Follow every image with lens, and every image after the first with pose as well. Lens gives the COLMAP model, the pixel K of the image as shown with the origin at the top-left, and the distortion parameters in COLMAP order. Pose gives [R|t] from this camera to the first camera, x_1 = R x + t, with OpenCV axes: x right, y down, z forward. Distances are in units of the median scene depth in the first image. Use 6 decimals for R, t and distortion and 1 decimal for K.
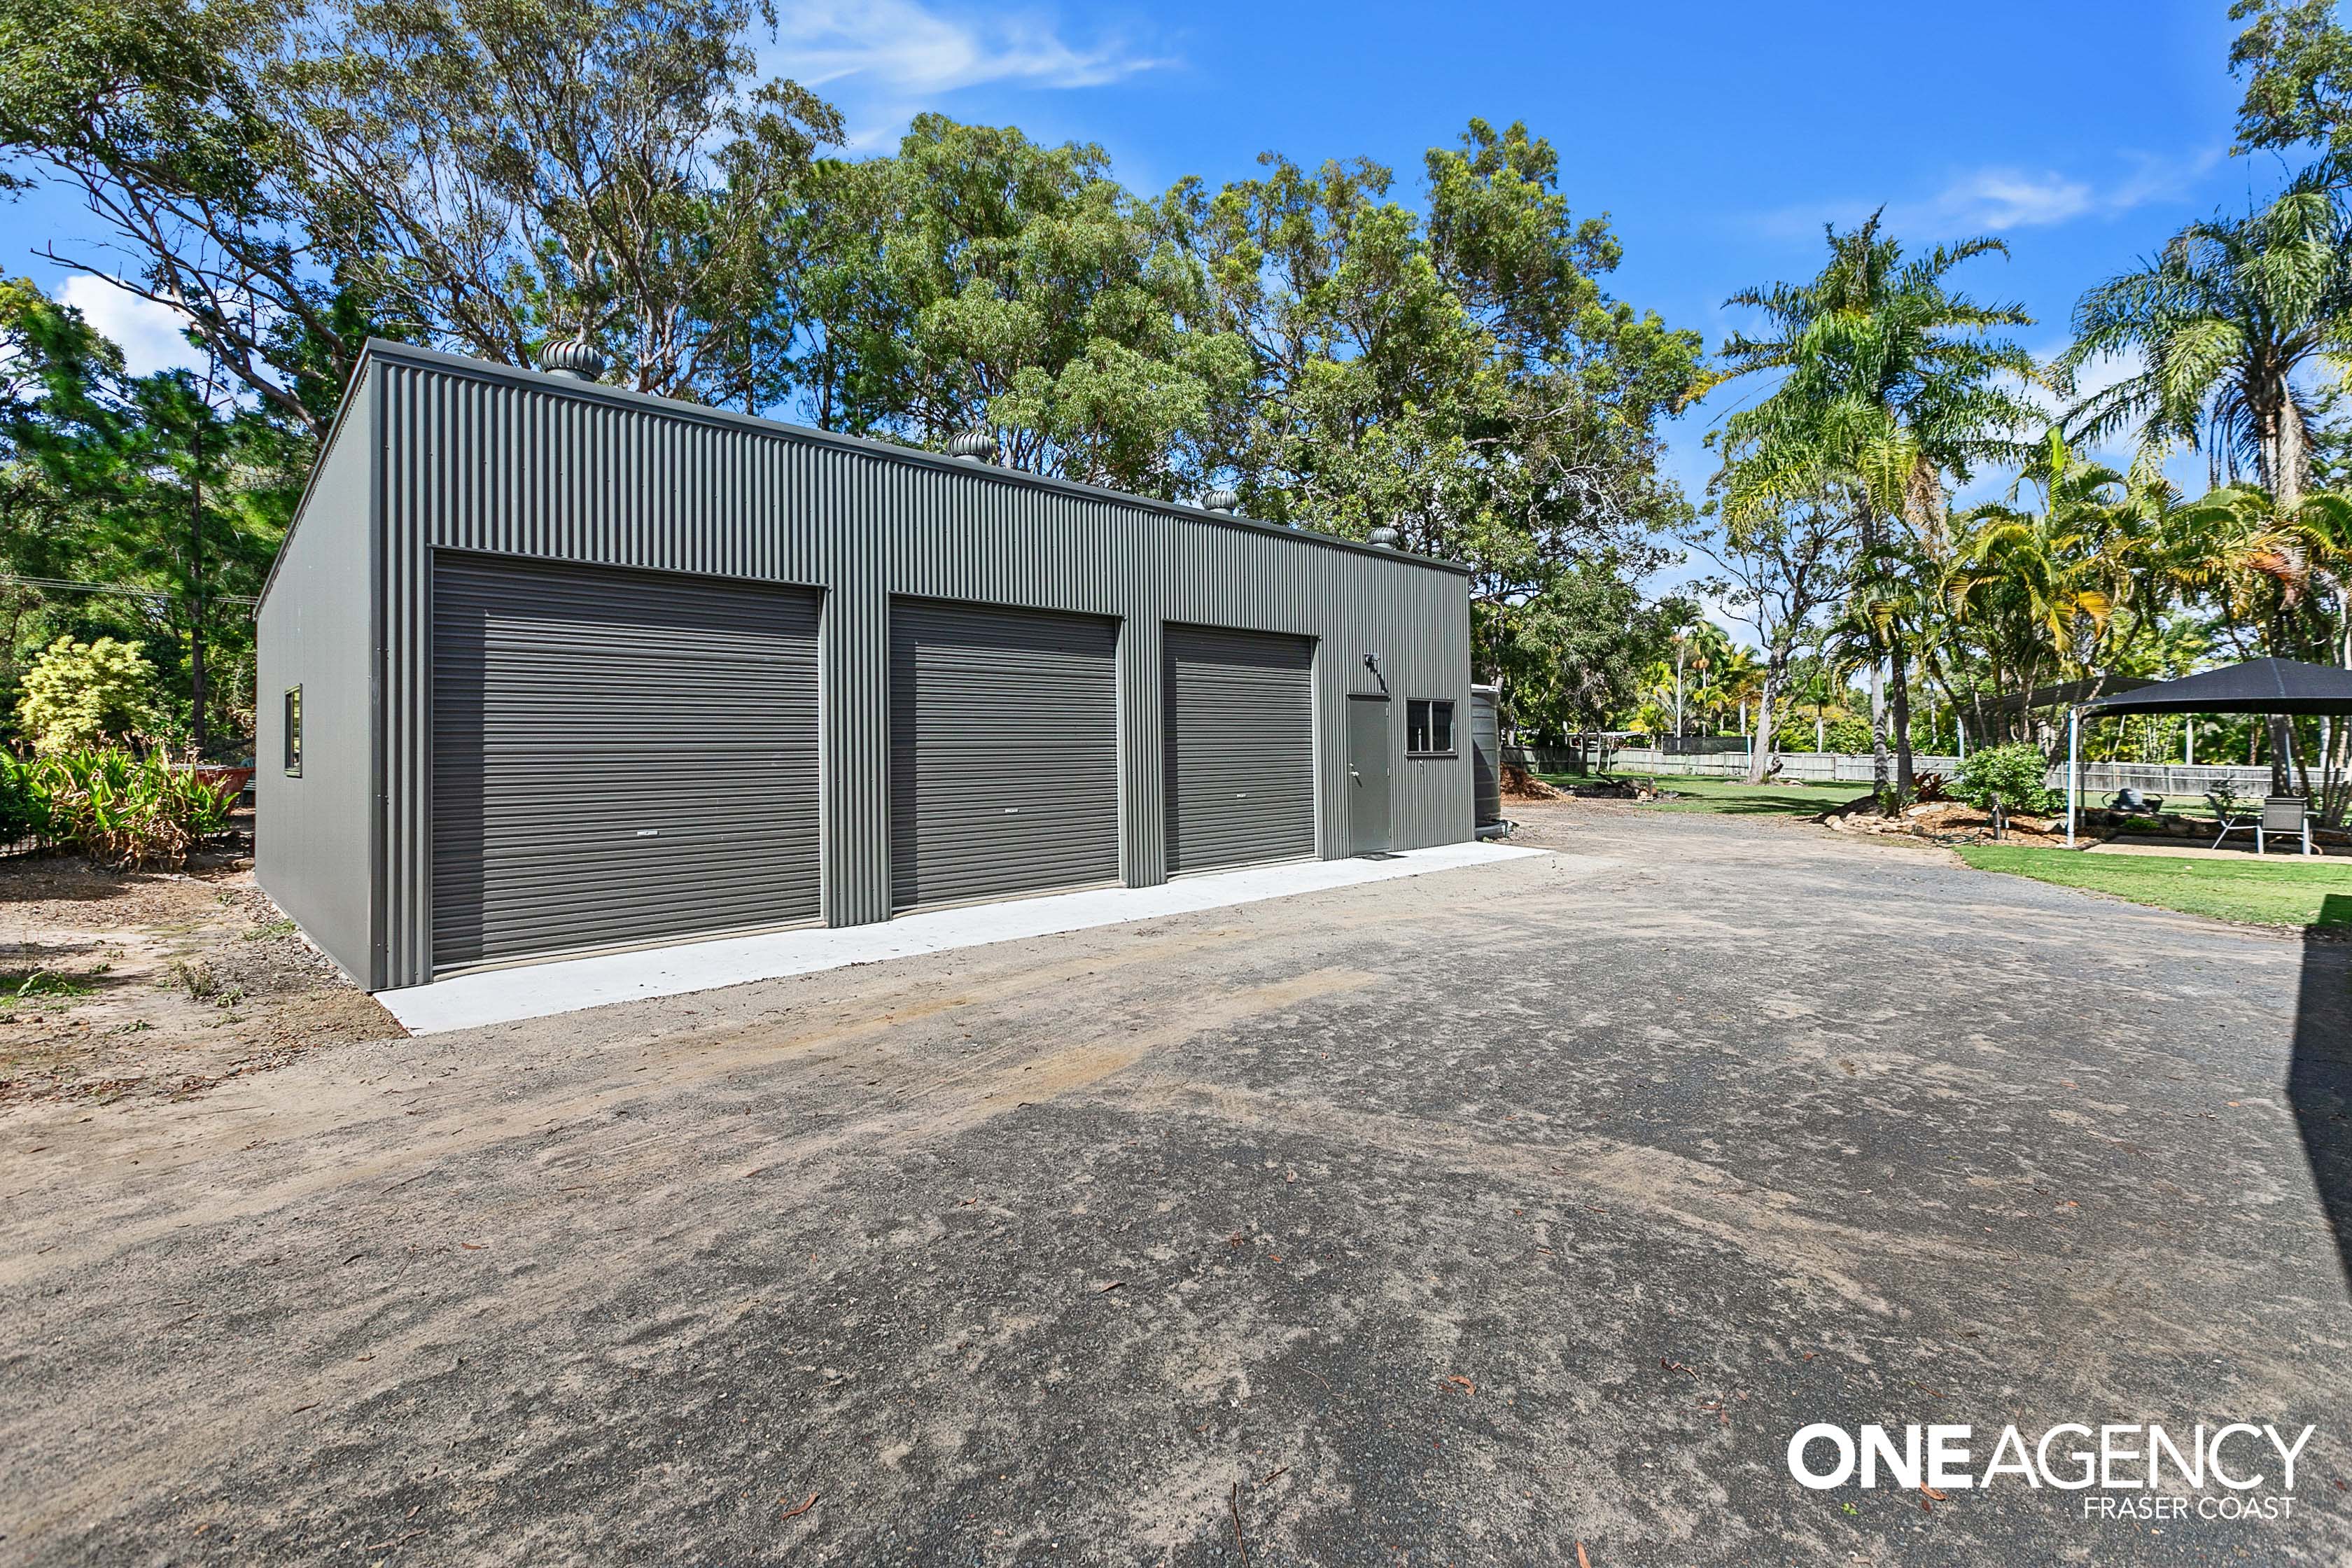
lens RADIAL K [[1067.2, 0, 1197.0], [0, 1067.2, 711.7], [0, 0, 1]] dist [0.000664, 0.000823]
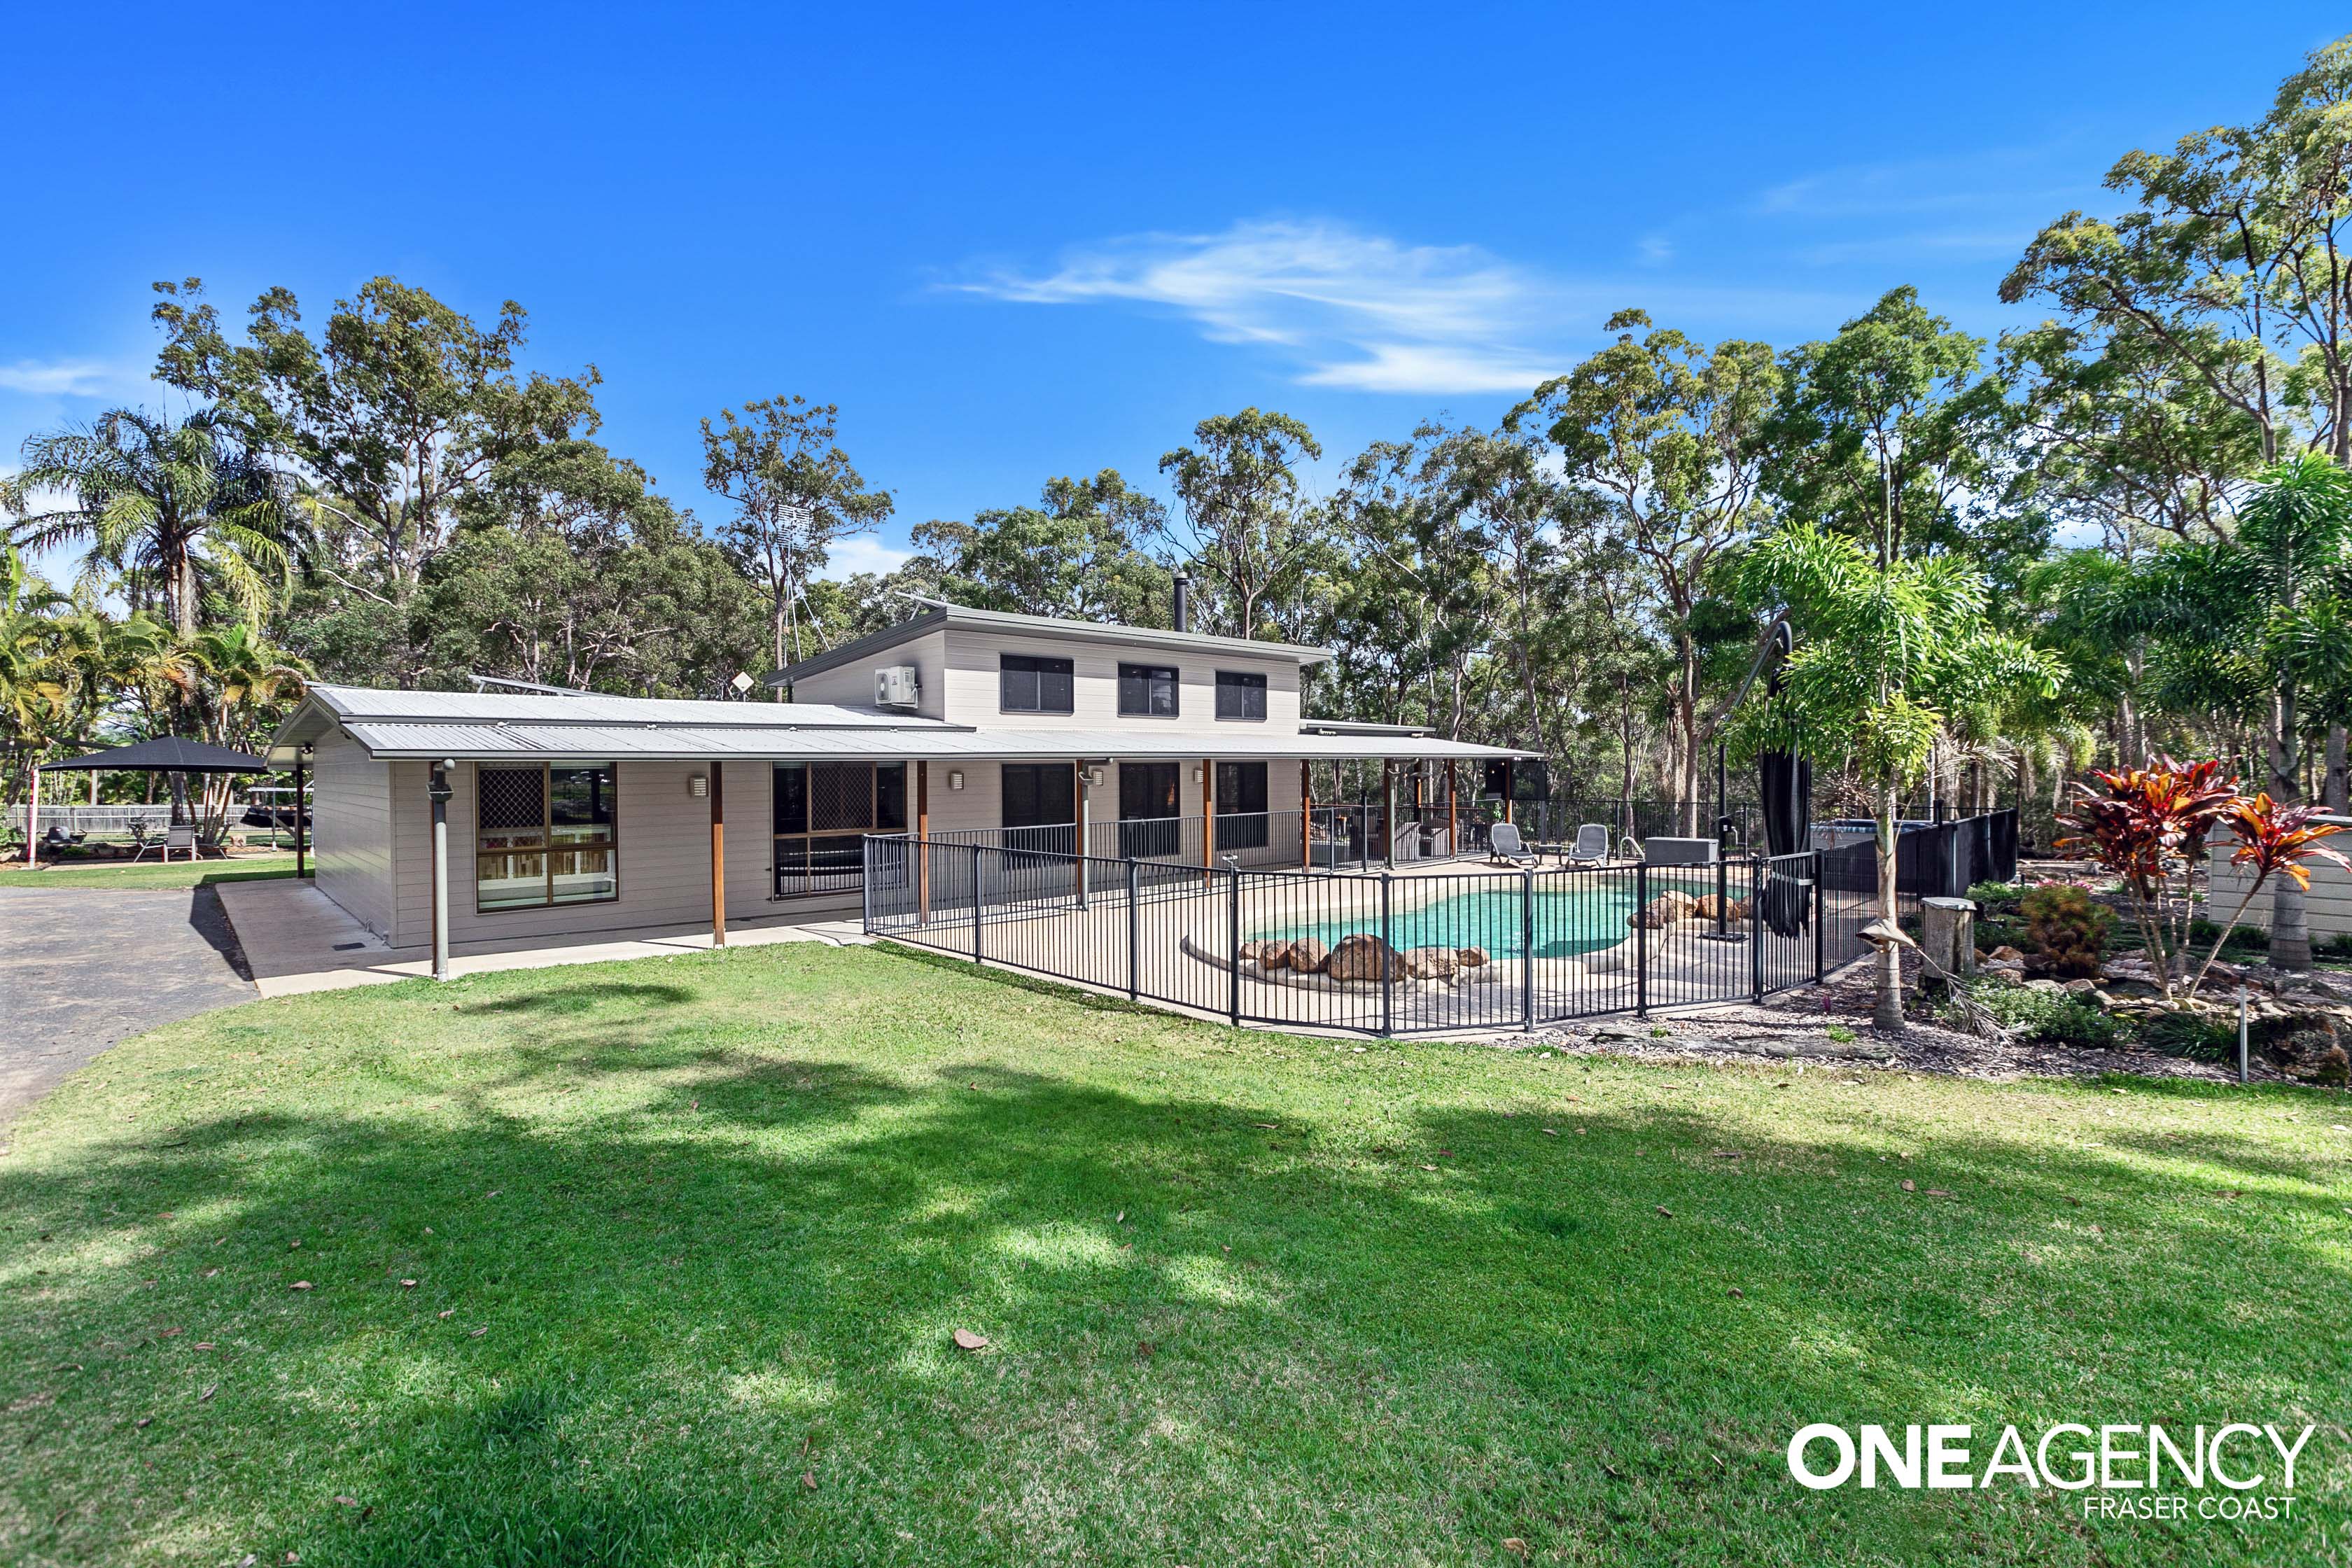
lens RADIAL K [[1067.2, 0, 1184.1], [0, 1067.2, 779.8], [0, 0, 1]] dist [0.000664, 0.000823]
pose [[0.018694, -0.005394, 0.999811, -0.457862], [-0.023114, 0.999716, 0.005826, -0.026257], [-0.999558, -0.023219, 0.018564, -0.437380]]
